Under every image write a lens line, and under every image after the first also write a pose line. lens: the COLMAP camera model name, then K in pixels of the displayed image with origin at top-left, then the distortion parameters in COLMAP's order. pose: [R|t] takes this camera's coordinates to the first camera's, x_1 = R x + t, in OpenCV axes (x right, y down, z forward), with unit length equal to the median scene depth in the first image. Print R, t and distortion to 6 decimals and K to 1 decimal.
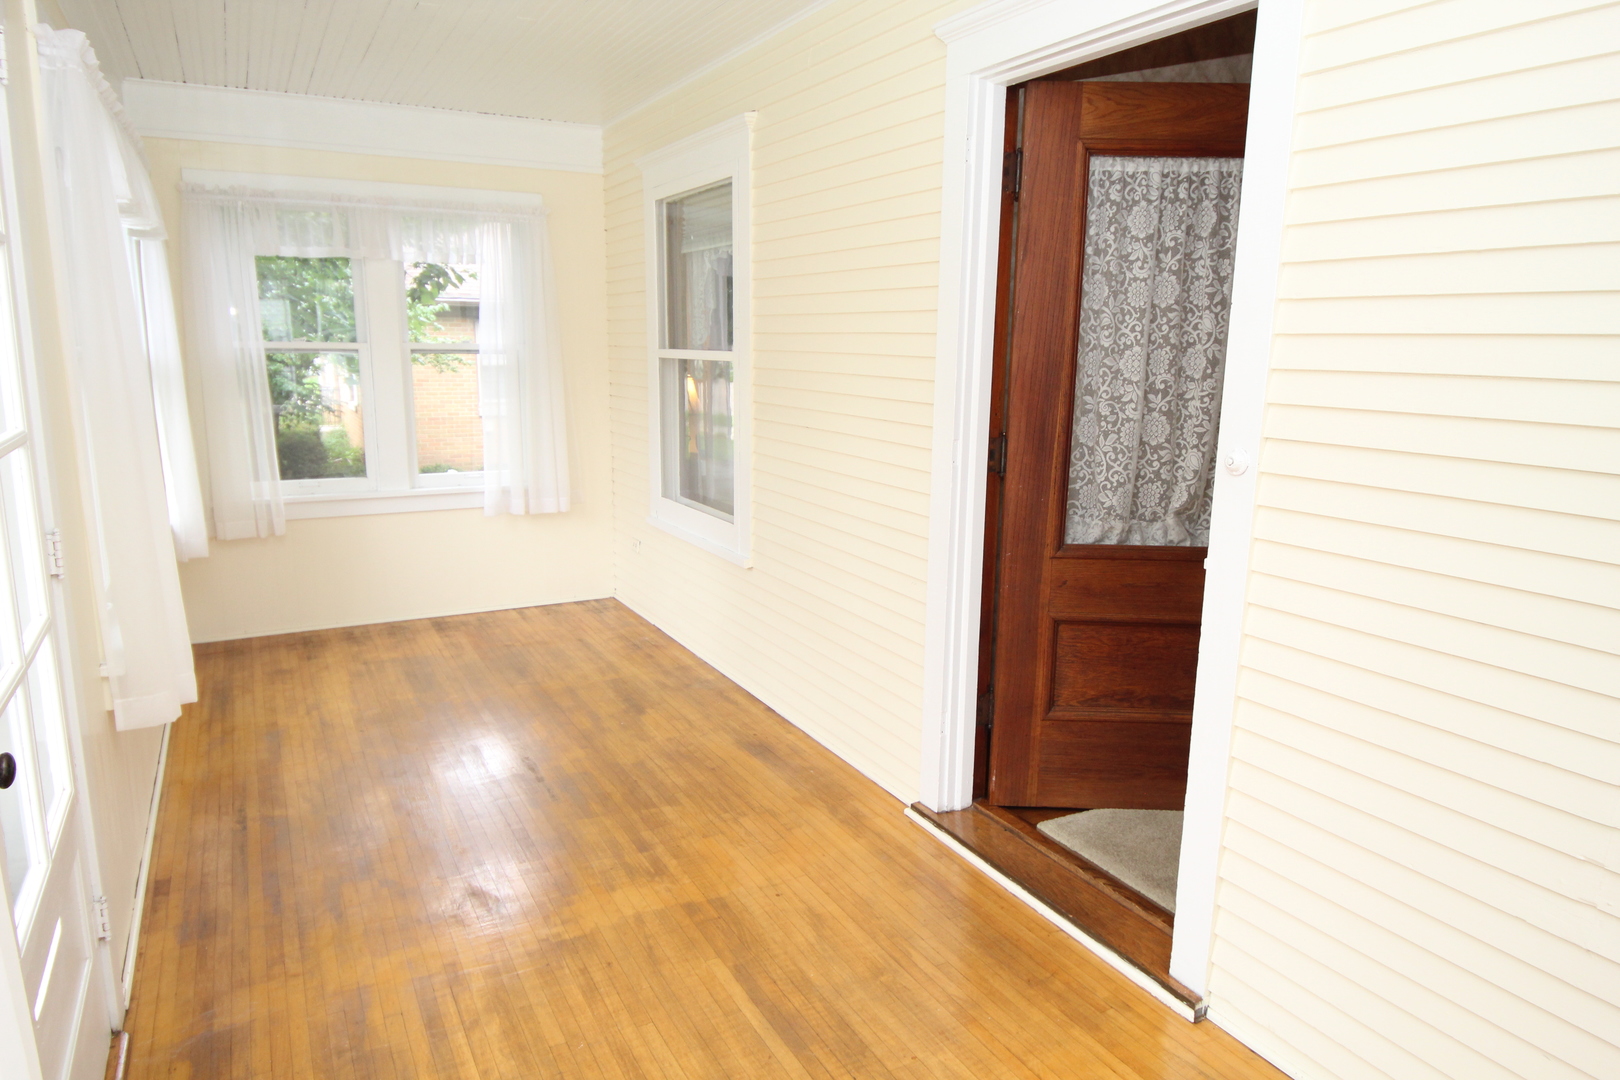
lens RADIAL K [[1028.4, 0, 812.5], [0, 1028.4, 538.4], [0, 0, 1]] dist [0.027862, -0.035824]
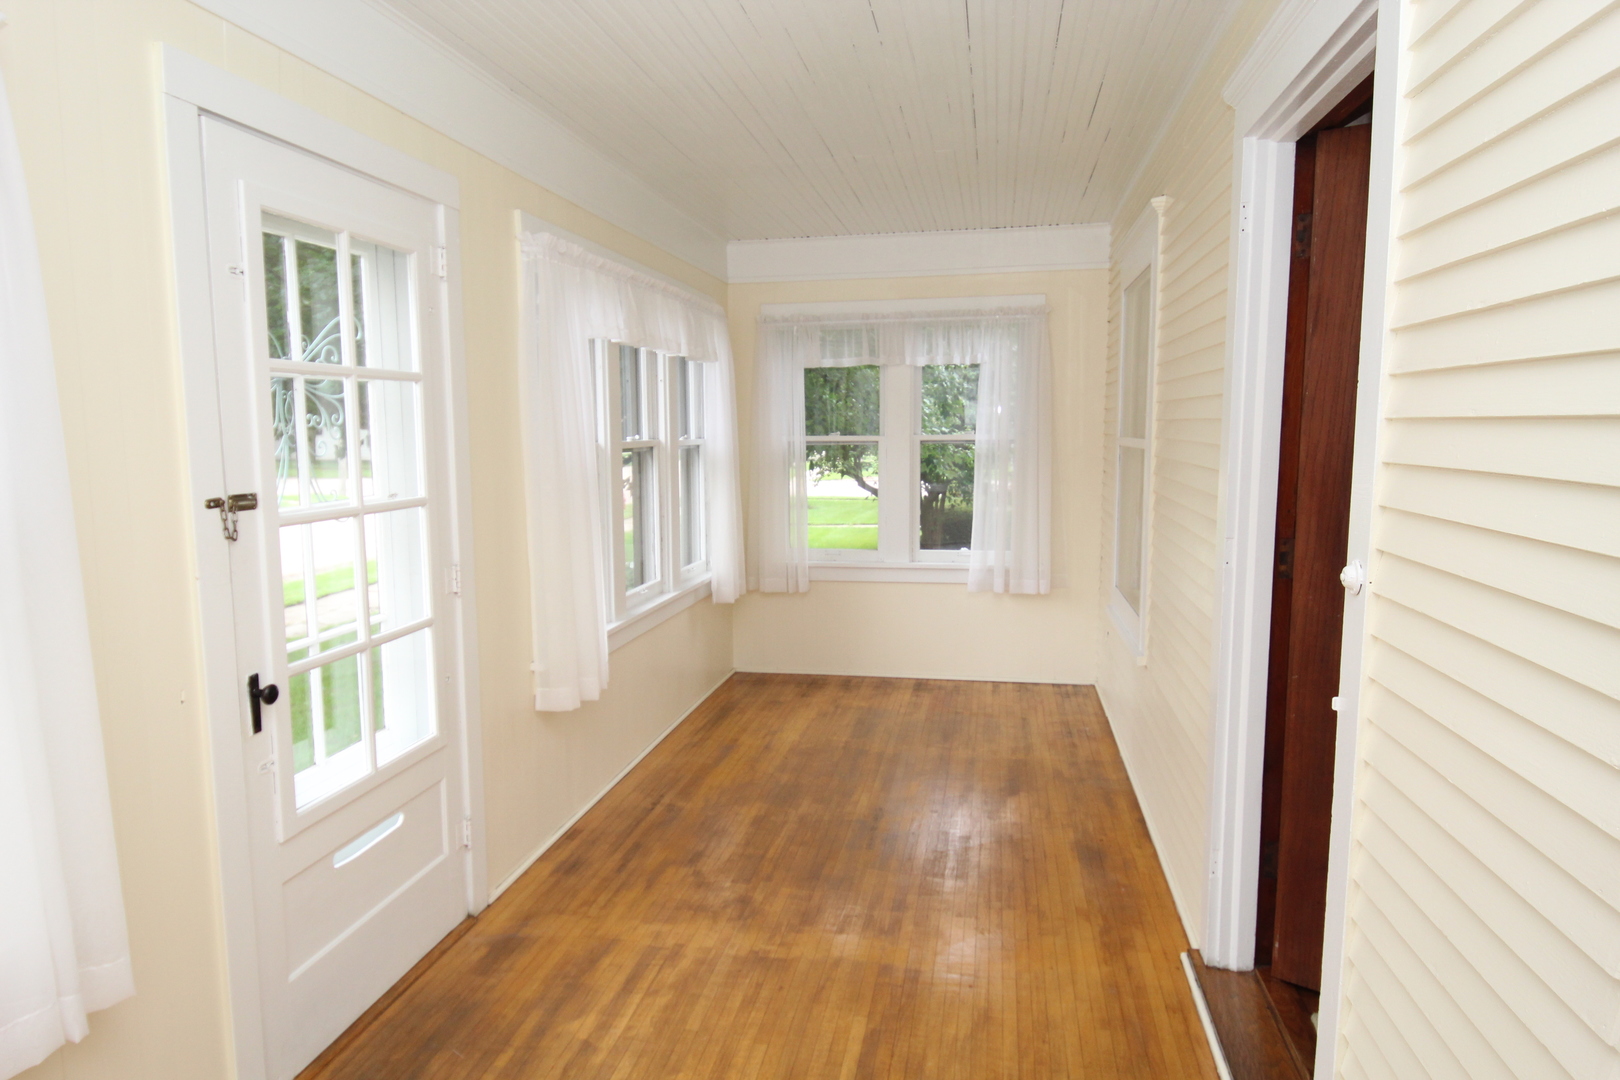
lens RADIAL K [[1028.4, 0, 807.5], [0, 1028.4, 541.2], [0, 0, 1]] dist [0.027862, -0.035824]
pose [[0.778569, 0.053027, -0.625314, 0.267696], [-0.103013, 0.993707, -0.043993, -0.010962], [0.619046, 0.098667, 0.779132, 0.055500]]
